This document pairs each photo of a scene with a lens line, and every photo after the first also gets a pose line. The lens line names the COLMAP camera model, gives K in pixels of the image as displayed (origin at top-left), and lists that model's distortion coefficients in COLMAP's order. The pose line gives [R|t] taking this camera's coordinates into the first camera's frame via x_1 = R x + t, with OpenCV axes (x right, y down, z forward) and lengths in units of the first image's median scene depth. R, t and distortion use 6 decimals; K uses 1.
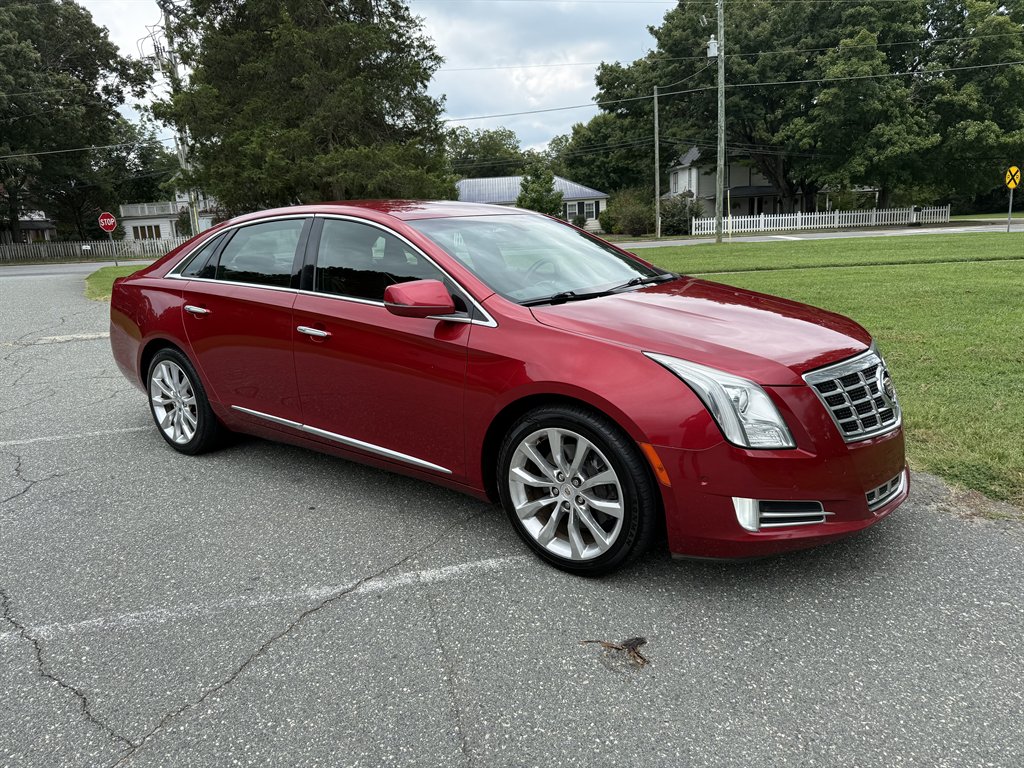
lens RADIAL K [[722.0, 0, 503.6], [0, 722.0, 385.7], [0, 0, 1]] dist [0.014876, -0.022213]
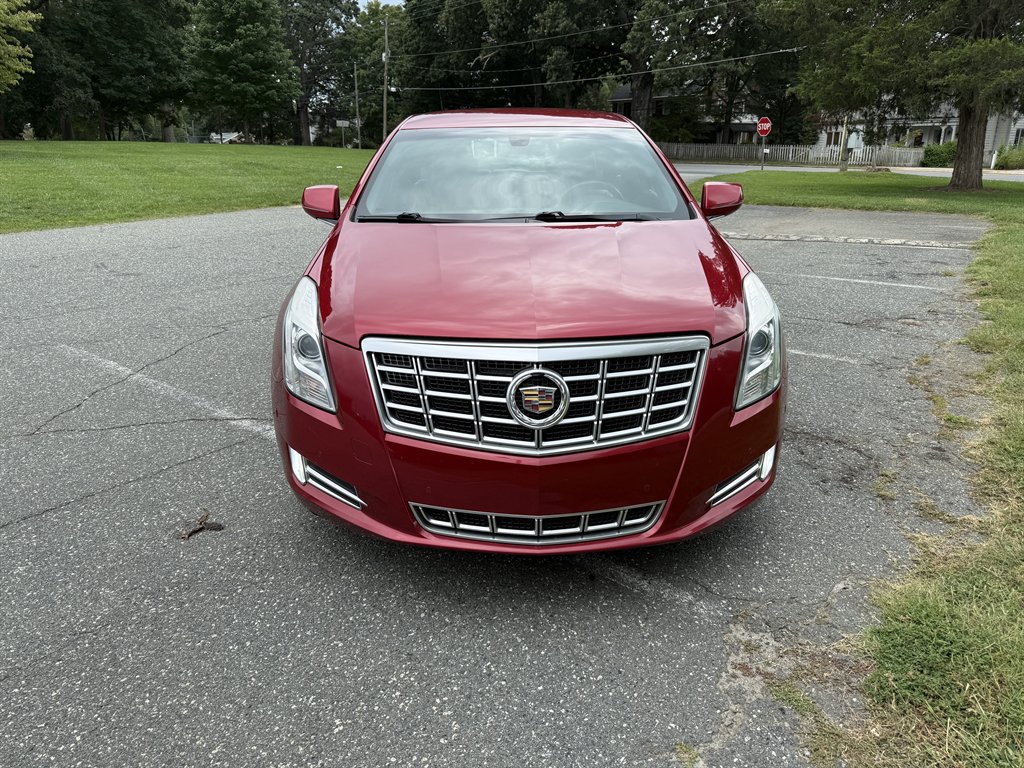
lens RADIAL K [[722.0, 0, 511.1], [0, 722.0, 384.6], [0, 0, 1]] dist [0.014876, -0.022213]
pose [[0.615649, 0.289180, -0.733042, 1.033726], [-0.200405, 0.957104, 0.209260, -0.153514], [0.762111, 0.018075, 0.647193, 0.526506]]
